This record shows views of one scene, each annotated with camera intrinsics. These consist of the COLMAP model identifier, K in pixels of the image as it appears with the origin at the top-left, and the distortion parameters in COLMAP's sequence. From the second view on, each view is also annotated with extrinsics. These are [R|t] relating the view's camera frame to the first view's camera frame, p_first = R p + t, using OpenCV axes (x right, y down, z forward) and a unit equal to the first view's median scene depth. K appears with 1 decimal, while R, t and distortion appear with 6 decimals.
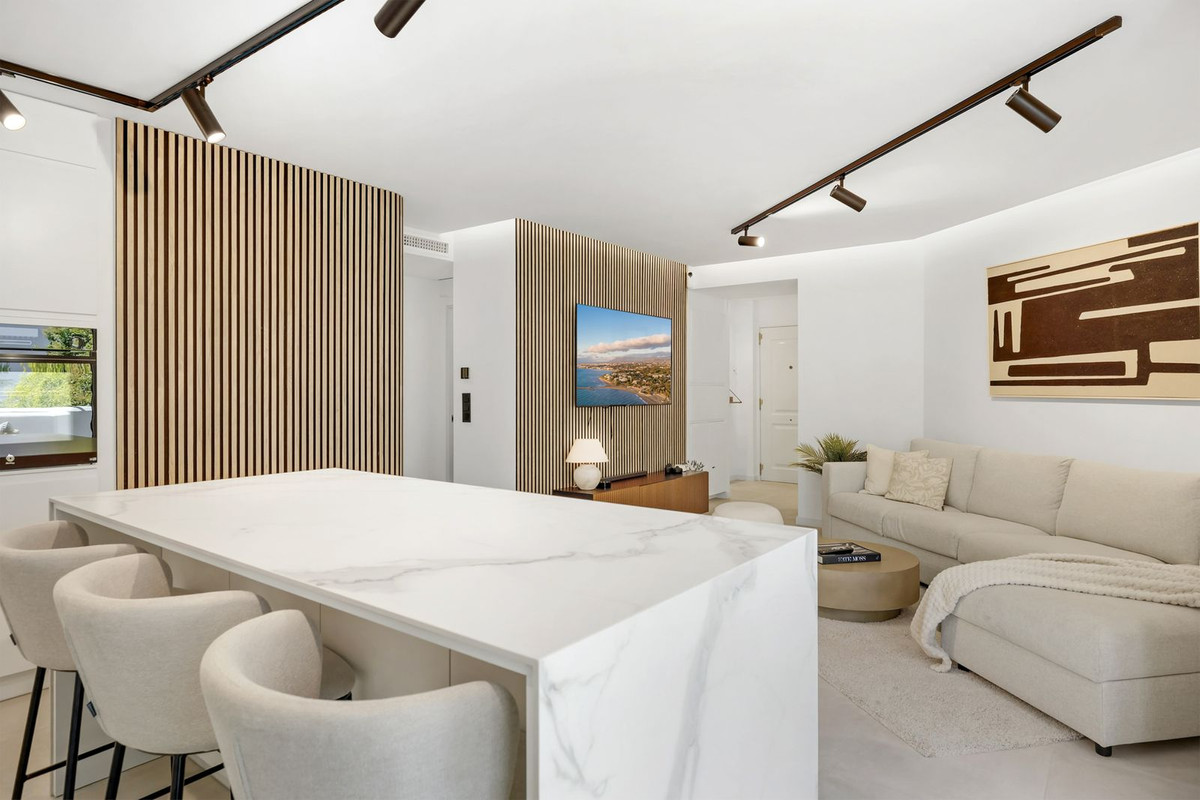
lens RADIAL K [[680.9, 0, 595.7], [0, 680.9, 394.7], [0, 0, 1]] dist [0.005243, -0.001664]
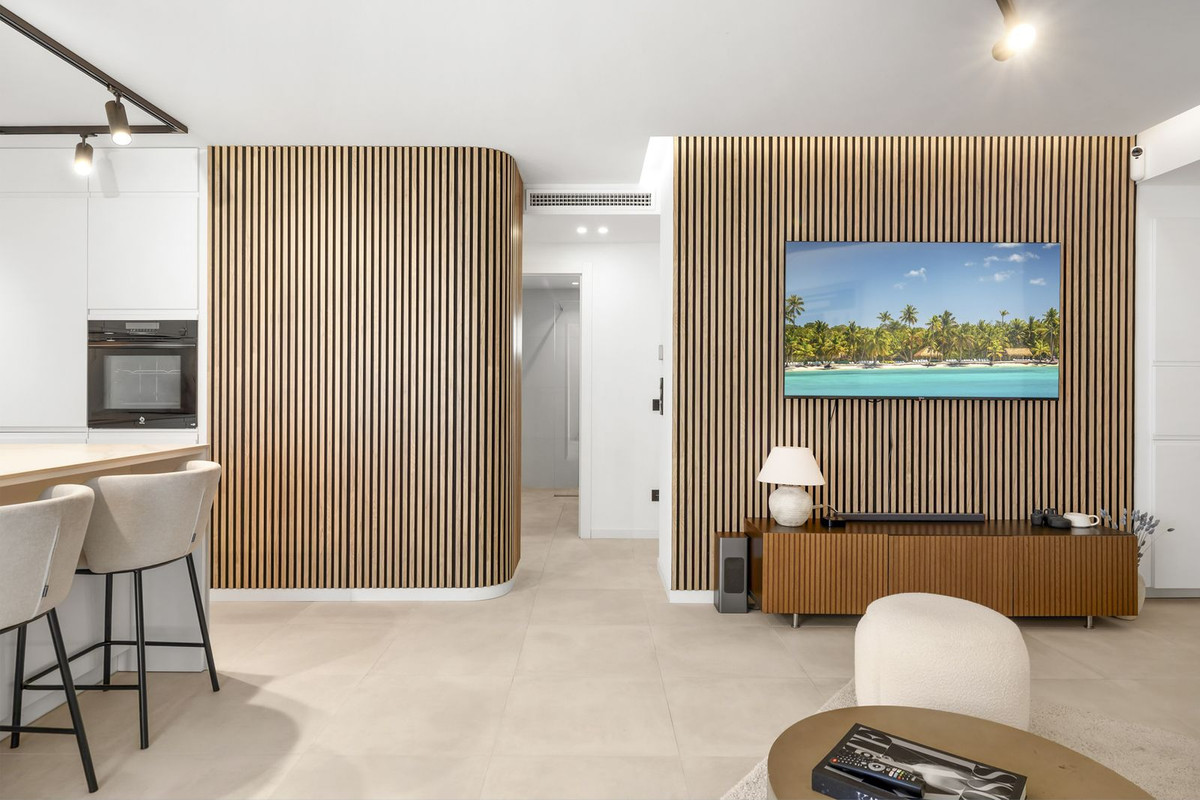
lens RADIAL K [[680.9, 0, 600.4], [0, 680.9, 389.3], [0, 0, 1]] dist [0.005243, -0.001664]
pose [[0.607453, 0.011337, -0.794275, 0.399120], [-0.011615, 0.999918, 0.005389, 0.008029], [0.794271, 0.005952, 0.607535, 0.467913]]
